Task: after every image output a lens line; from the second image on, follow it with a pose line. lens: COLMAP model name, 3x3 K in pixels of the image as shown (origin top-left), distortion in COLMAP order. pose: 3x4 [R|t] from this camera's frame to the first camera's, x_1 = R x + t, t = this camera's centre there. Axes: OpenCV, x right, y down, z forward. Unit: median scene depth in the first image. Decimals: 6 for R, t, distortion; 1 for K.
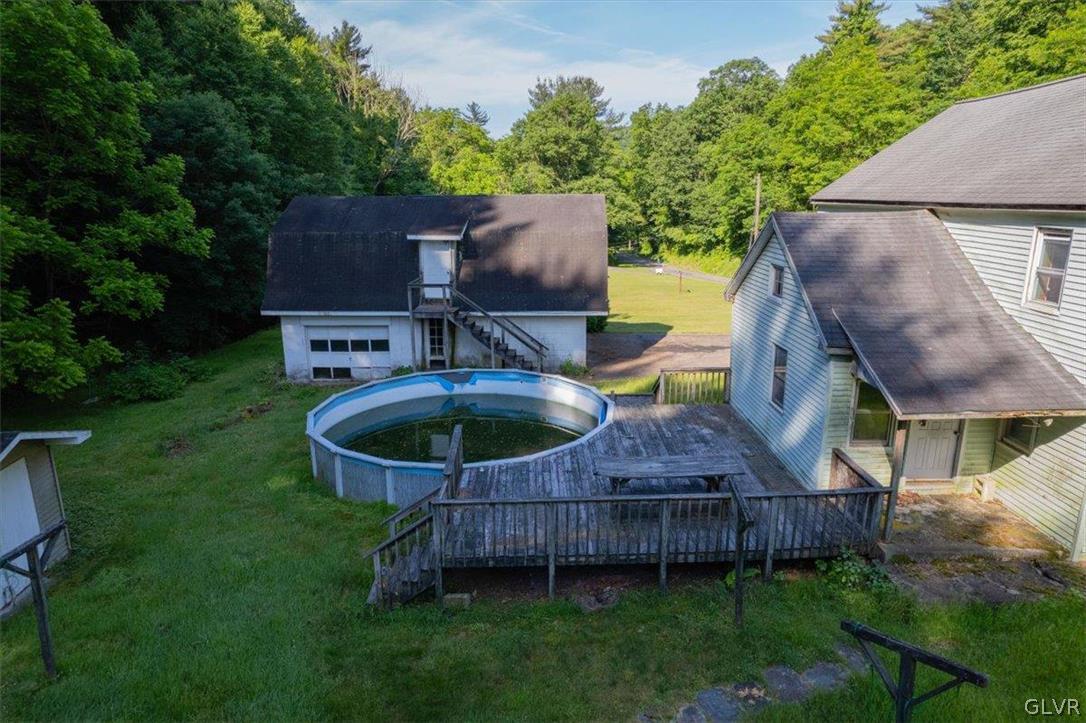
lens RADIAL K [[696.2, 0, 545.5], [0, 696.2, 362.1], [0, 0, 1]] dist [-0.078633, 0.073102]
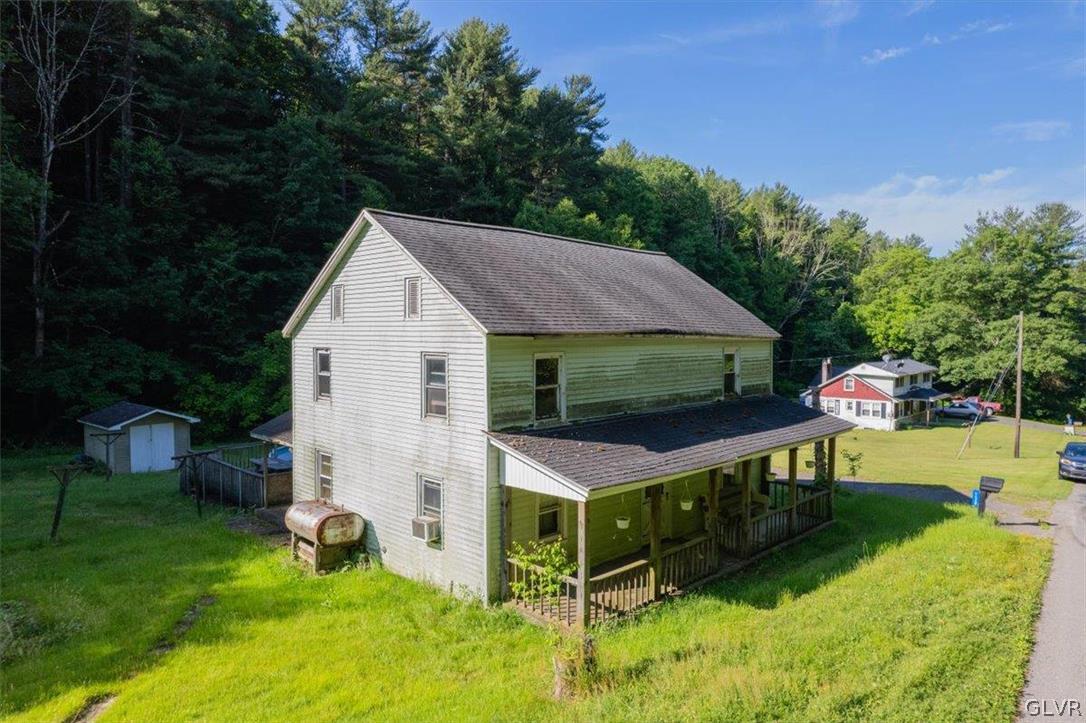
lens RADIAL K [[696.2, 0, 545.5], [0, 696.2, 362.1], [0, 0, 1]] dist [-0.078633, 0.073102]
pose [[0.690294, 0.037604, -0.722551, 0.999356], [-0.177449, 0.976947, -0.118684, -0.020273], [0.701431, 0.210143, 0.681054, 0.061578]]
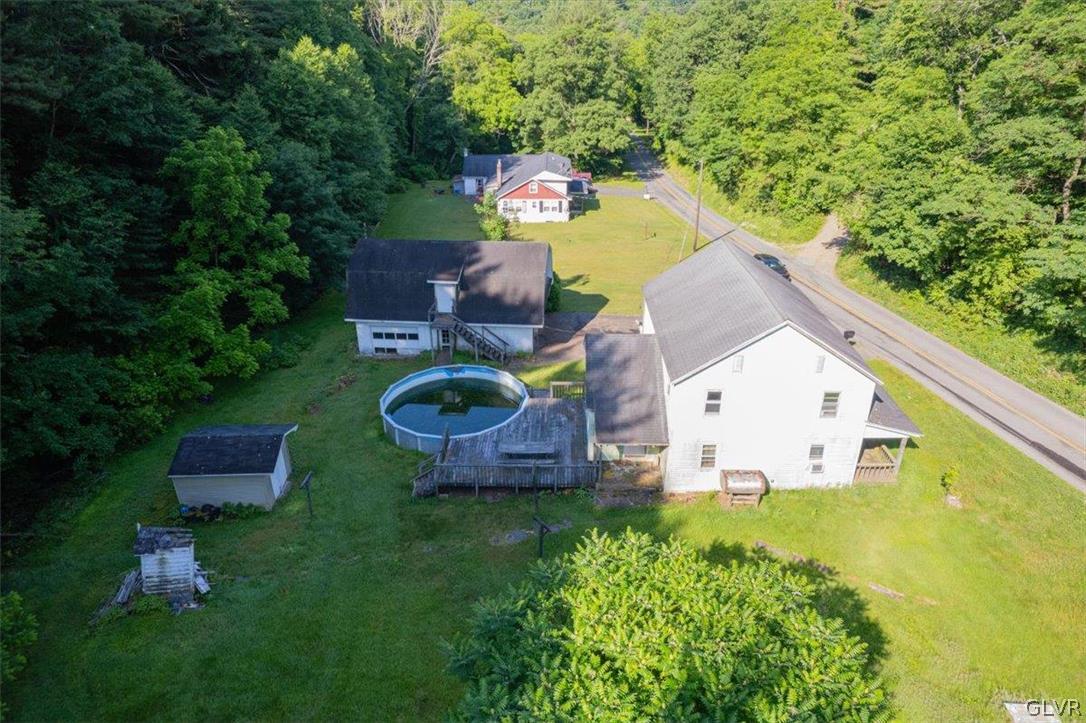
lens RADIAL K [[696.2, 0, 545.5], [0, 696.2, 362.1], [0, 0, 1]] dist [-0.078633, 0.073102]
pose [[0.998683, 0.024652, -0.045002, 0.167257], [-0.014556, 0.977111, 0.212231, -0.331880], [0.049204, -0.211296, 0.976183, -0.674240]]
